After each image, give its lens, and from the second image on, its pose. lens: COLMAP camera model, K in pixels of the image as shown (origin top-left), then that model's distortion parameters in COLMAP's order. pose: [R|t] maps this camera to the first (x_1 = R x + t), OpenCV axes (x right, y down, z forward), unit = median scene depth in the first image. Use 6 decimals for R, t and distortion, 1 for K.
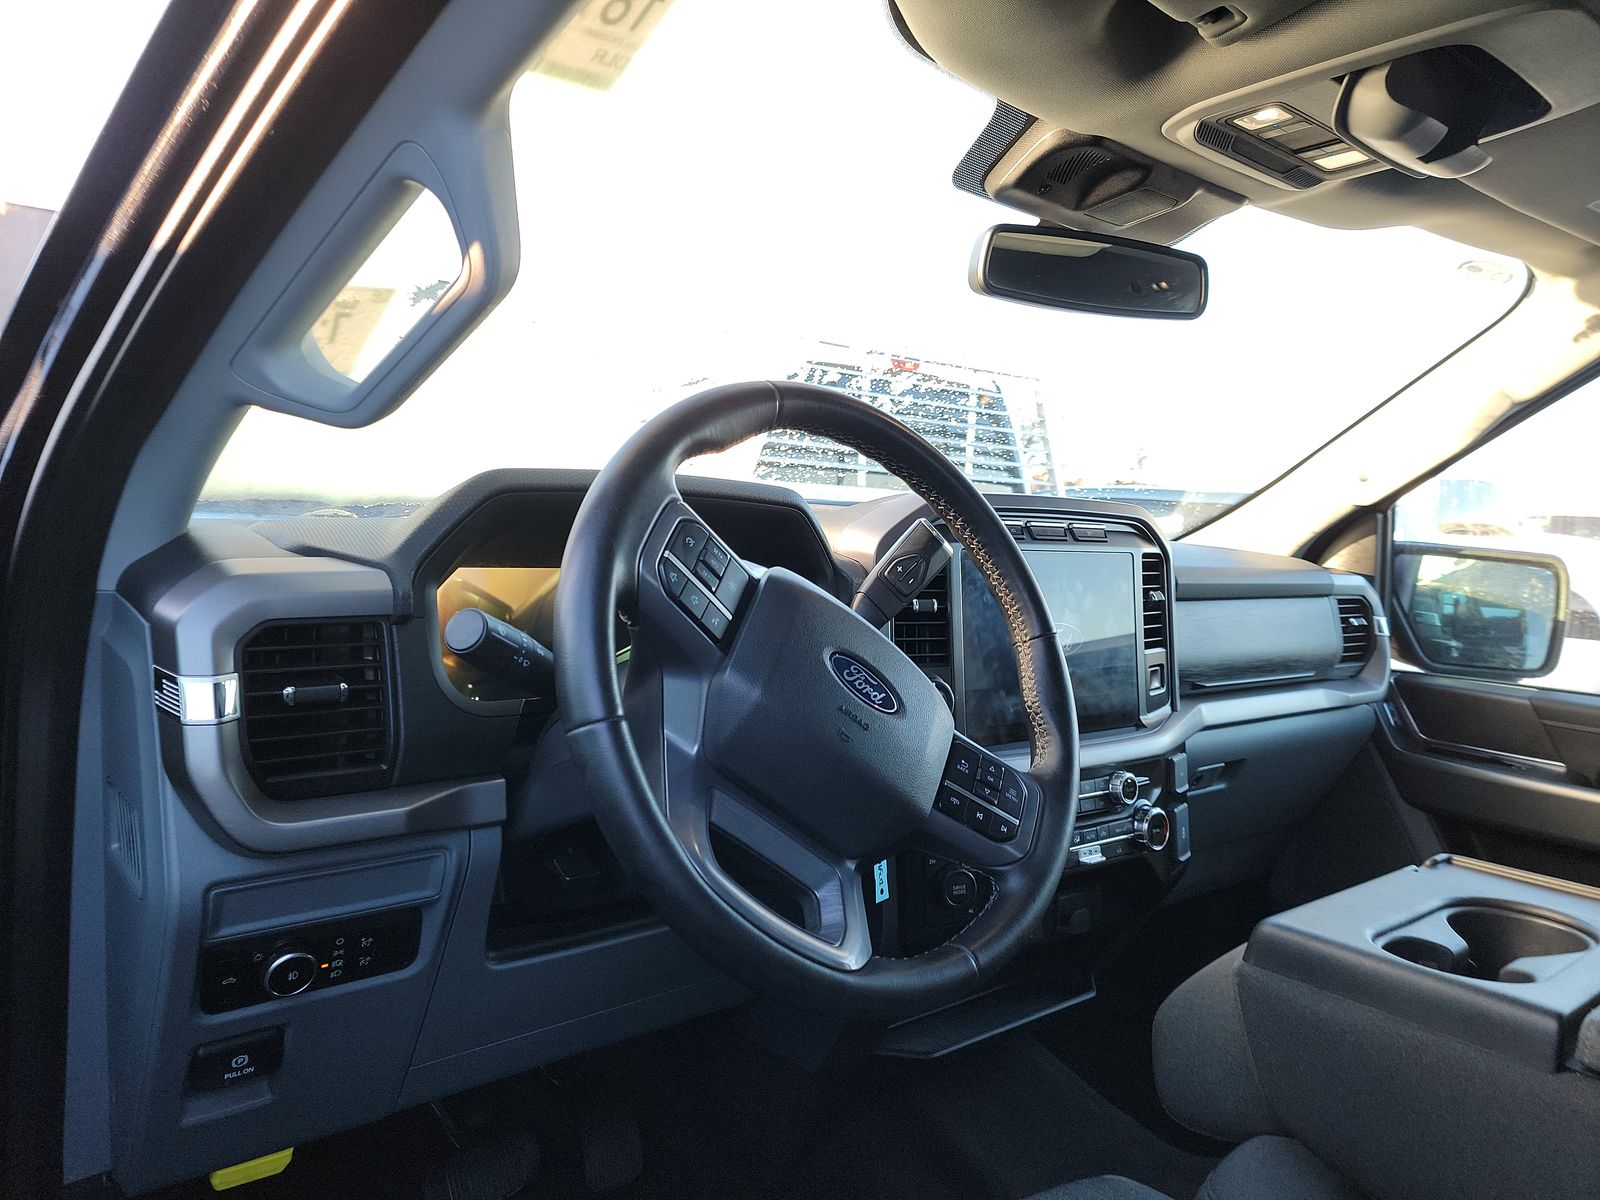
lens RADIAL K [[1101.7, 0, 802.5], [0, 1101.7, 609.0], [0, 0, 1]] dist [0.102420, -0.080970]
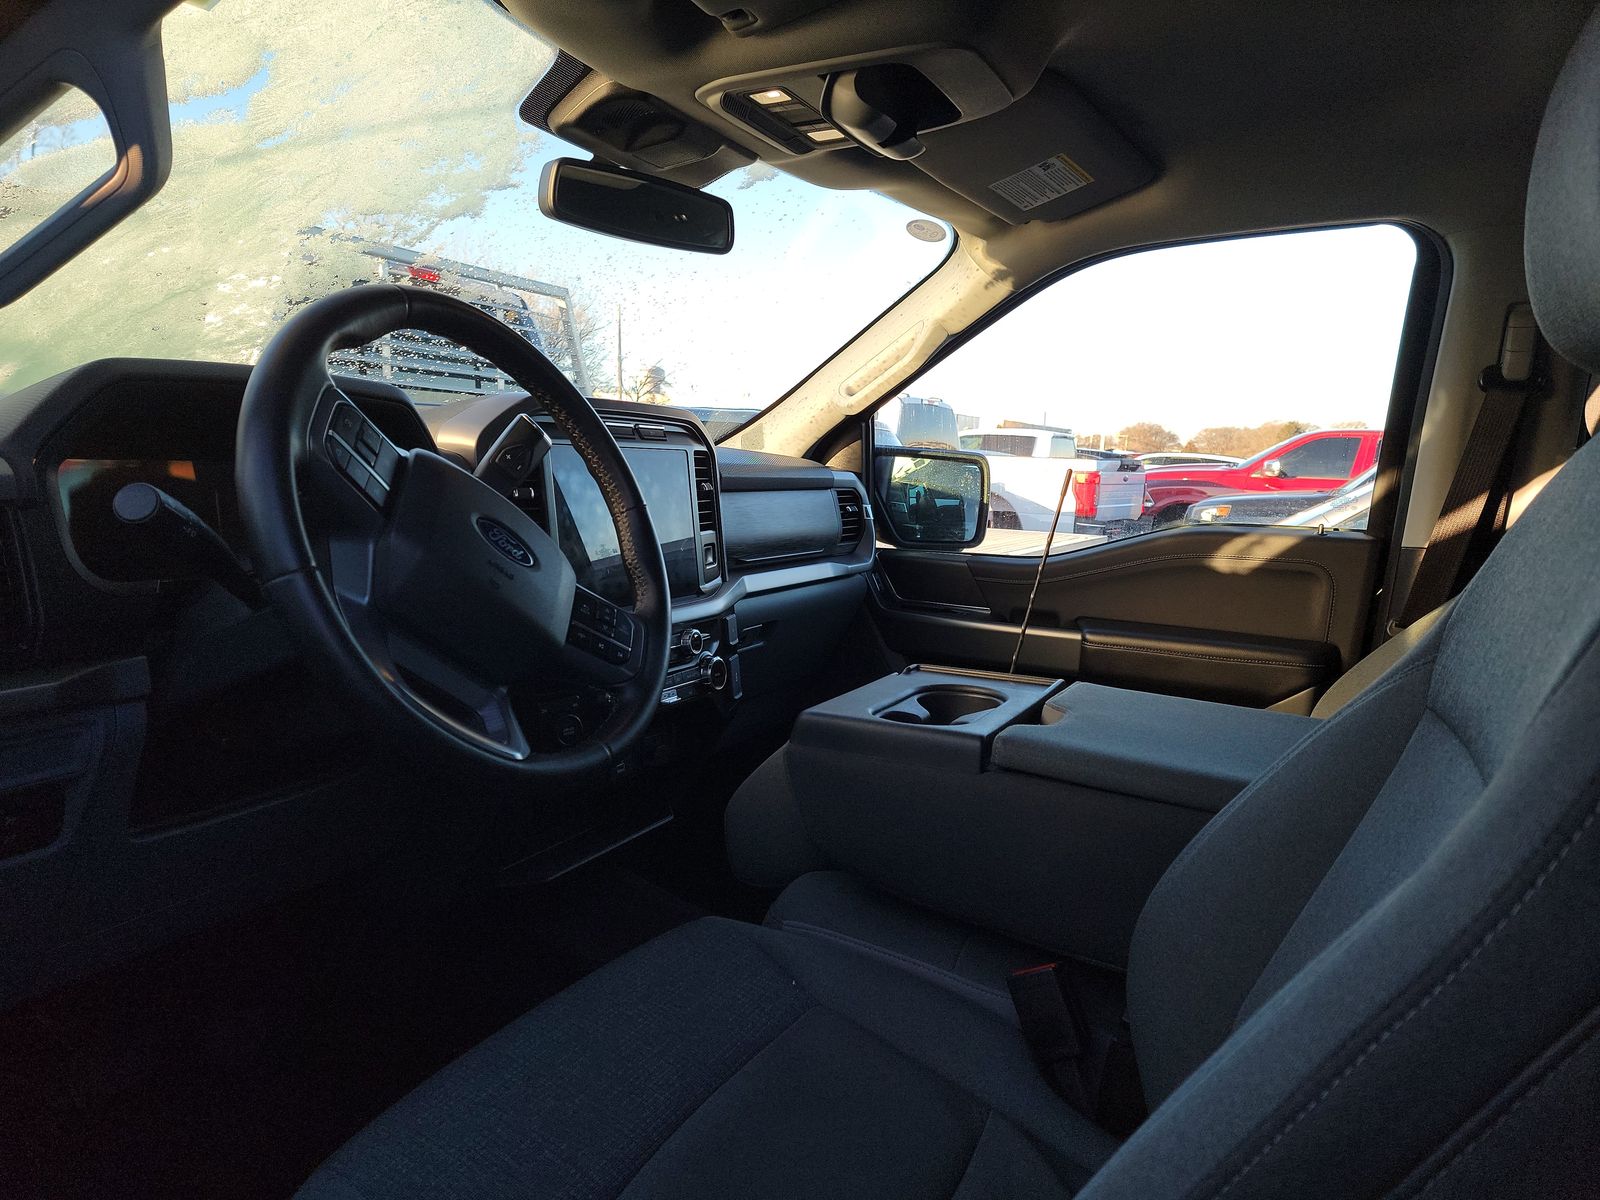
lens RADIAL K [[1132.0, 0, 800.0], [0, 1132.0, 600.0], [0, 0, 1]] dist [0.105446, -0.101919]
pose [[0.912755, -0.065333, 0.403249, -0.108671], [0.043573, 0.997067, 0.062913, 0.044645], [-0.406177, -0.039853, 0.912925, -0.194838]]
